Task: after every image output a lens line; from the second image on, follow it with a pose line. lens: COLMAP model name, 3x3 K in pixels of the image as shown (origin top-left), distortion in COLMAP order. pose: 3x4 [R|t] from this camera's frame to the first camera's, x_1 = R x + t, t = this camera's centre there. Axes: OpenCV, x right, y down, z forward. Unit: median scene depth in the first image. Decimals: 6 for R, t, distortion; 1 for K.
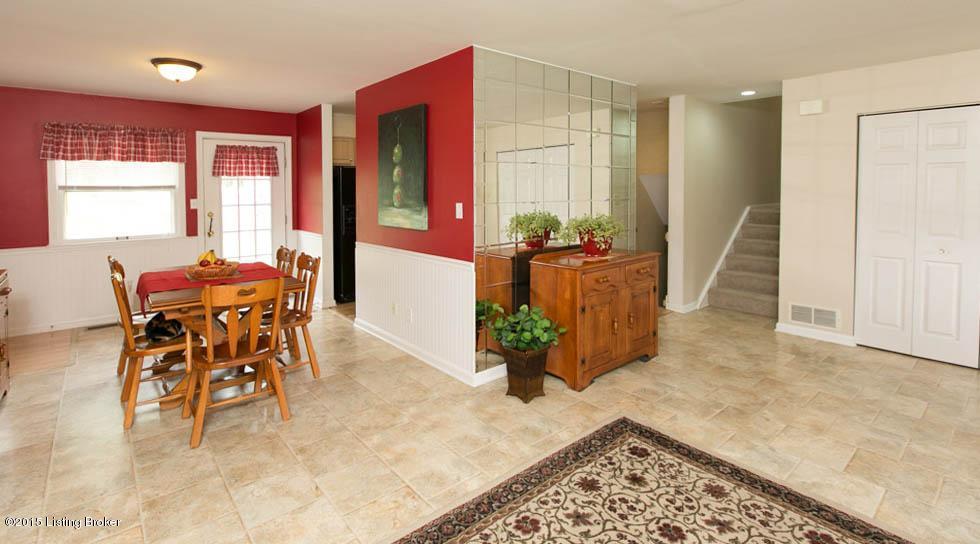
lens RADIAL K [[463.2, 0, 487.9], [0, 463.2, 202.6], [0, 0, 1]] dist [-0.000329, -0.000072]
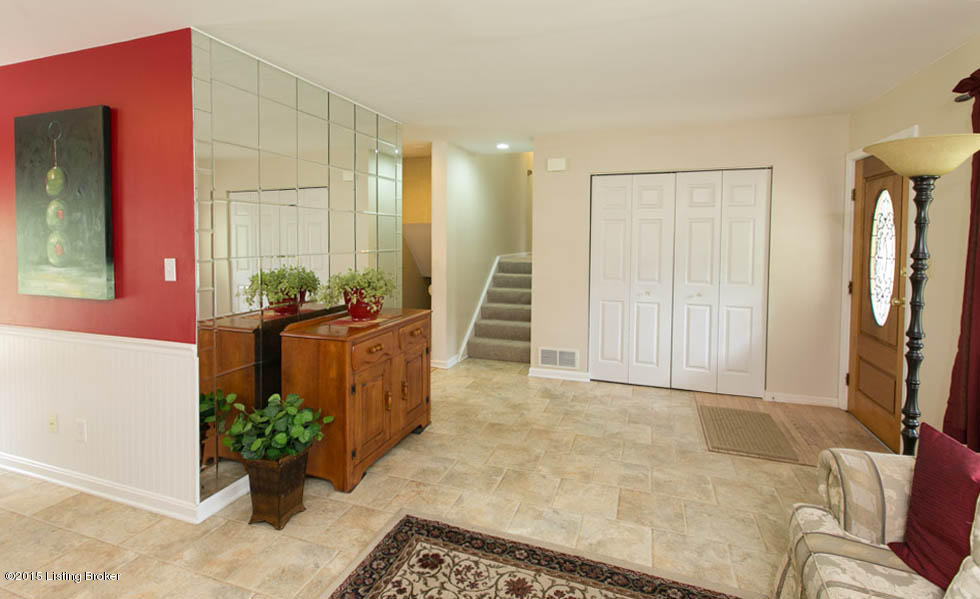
lens RADIAL K [[474.1, 0, 467.8], [0, 474.1, 256.5], [0, 0, 1]] dist [0.002150, 0.000386]
pose [[0.881887, -0.009205, 0.471371, -0.004928], [0.005056, 0.999937, 0.010067, -0.006550], [-0.471434, -0.006494, 0.881878, 0.178210]]
